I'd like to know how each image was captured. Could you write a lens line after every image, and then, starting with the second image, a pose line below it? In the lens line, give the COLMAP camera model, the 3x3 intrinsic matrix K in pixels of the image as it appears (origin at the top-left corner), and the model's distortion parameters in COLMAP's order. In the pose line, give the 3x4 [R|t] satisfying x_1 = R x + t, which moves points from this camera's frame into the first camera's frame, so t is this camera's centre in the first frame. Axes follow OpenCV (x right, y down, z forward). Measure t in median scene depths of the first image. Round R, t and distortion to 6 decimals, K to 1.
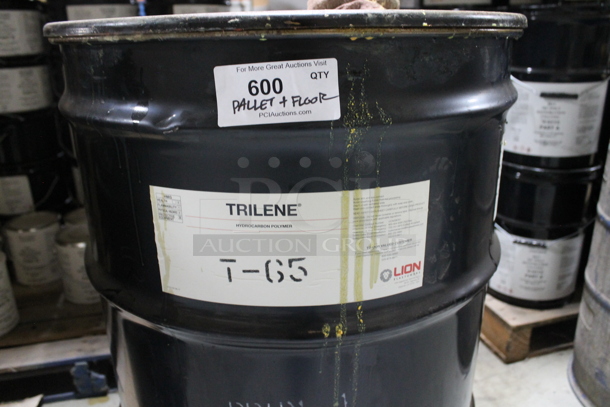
lens RADIAL K [[512.9, 0, 305.0], [0, 512.9, 203.5], [0, 0, 1]] dist [-0.164364, 0.118097]
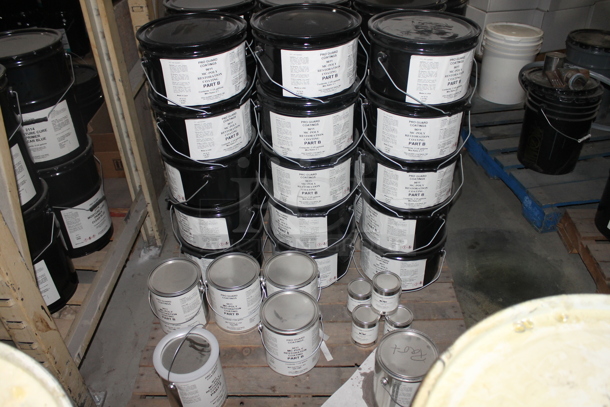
lens RADIAL K [[512.9, 0, 305.0], [0, 512.9, 203.5], [0, 0, 1]] dist [-0.164364, 0.118097]
pose [[0.962836, 0.149341, -0.225042, -0.283553], [-0.078129, 0.951605, 0.297226, -0.530572], [0.258539, -0.268598, 0.927908, 0.200617]]
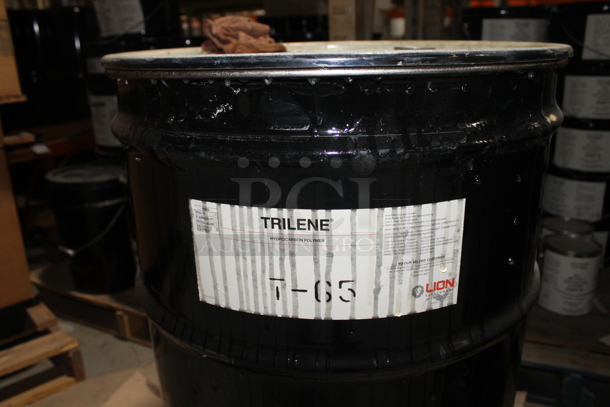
lens RADIAL K [[512.9, 0, 305.0], [0, 512.9, 203.5], [0, 0, 1]] dist [-0.164364, 0.118097]
pose [[0.792613, 0.180008, -0.582548, -0.384153], [-0.184633, 0.981428, 0.052051, 0.034422], [0.581099, 0.066301, 0.811128, -0.141047]]
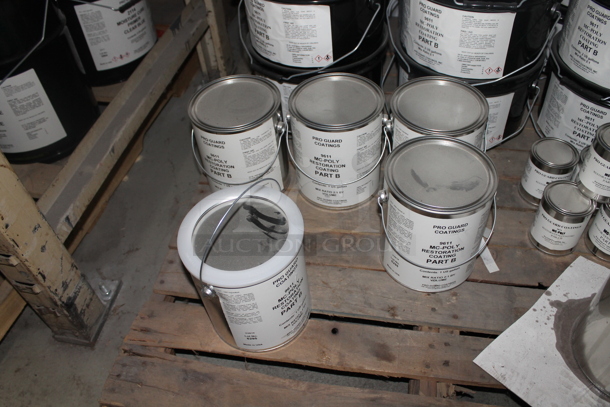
lens RADIAL K [[512.9, 0, 305.0], [0, 512.9, 203.5], [0, 0, 1]] dist [-0.164364, 0.118097]
pose [[0.899949, 0.285152, -0.329818, -0.487004], [-0.094712, 0.866269, 0.490517, -0.185282], [0.425583, -0.410203, 0.806606, 0.648138]]
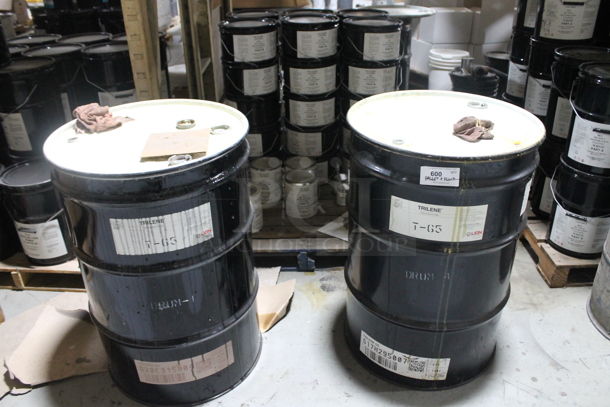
lens RADIAL K [[512.9, 0, 305.0], [0, 512.9, 203.5], [0, 0, 1]] dist [-0.164364, 0.118097]
pose [[0.967470, 0.119348, -0.223066, -0.049825], [-0.080512, 0.981137, 0.175750, -0.189010], [0.239834, -0.152073, 0.958829, -0.799456]]
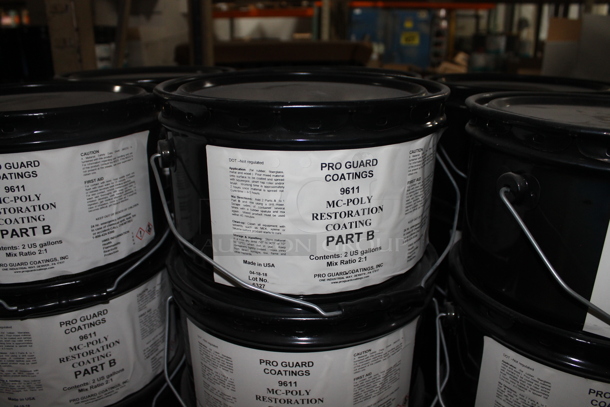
lens RADIAL K [[512.9, 0, 305.0], [0, 512.9, 203.5], [0, 0, 1]] dist [-0.164364, 0.118097]
pose [[0.918894, 0.132841, -0.371465, -0.420227], [-0.145727, 0.989302, -0.006698, -0.484735], [0.366602, 0.060288, 0.928423, 0.975076]]
